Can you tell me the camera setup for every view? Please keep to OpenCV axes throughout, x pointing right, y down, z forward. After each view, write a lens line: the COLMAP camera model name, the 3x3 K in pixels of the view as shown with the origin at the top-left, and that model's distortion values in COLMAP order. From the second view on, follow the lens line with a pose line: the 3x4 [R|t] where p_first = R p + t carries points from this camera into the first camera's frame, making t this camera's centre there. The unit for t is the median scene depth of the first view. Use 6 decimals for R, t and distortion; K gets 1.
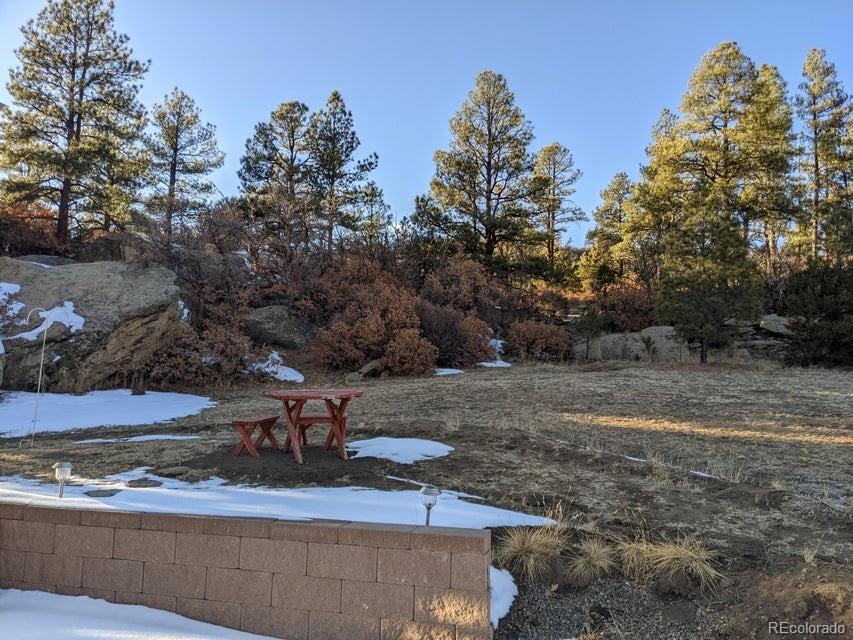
lens RADIAL K [[714.1, 0, 424.9], [0, 714.1, 314.1], [0, 0, 1]] dist [0.102535, -0.239405]
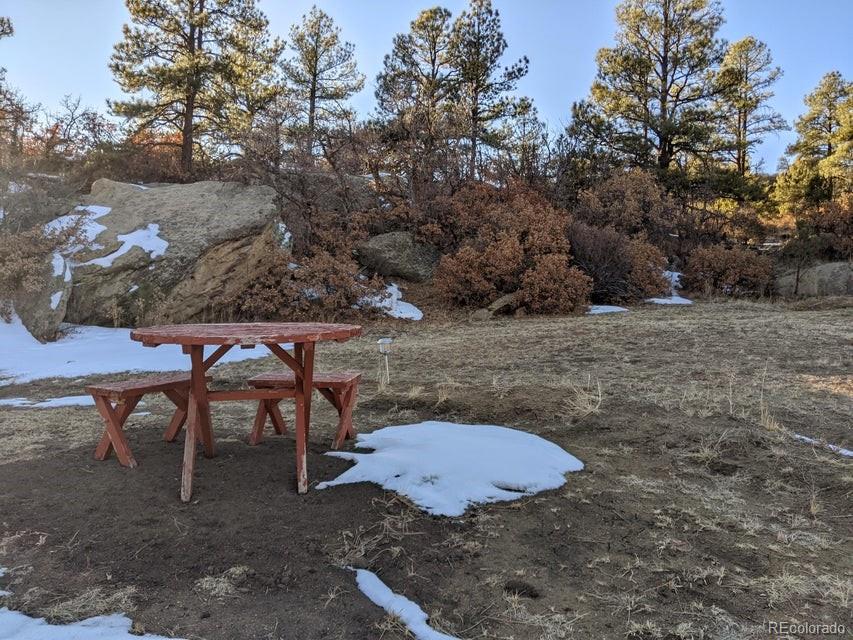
lens RADIAL K [[714.1, 0, 424.9], [0, 714.1, 314.1], [0, 0, 1]] dist [0.102535, -0.239405]
pose [[0.974665, 0.009072, -0.223485, 0.010252], [0.008853, 0.996830, 0.079072, 0.014676], [0.223494, -0.079047, 0.971495, 0.131088]]
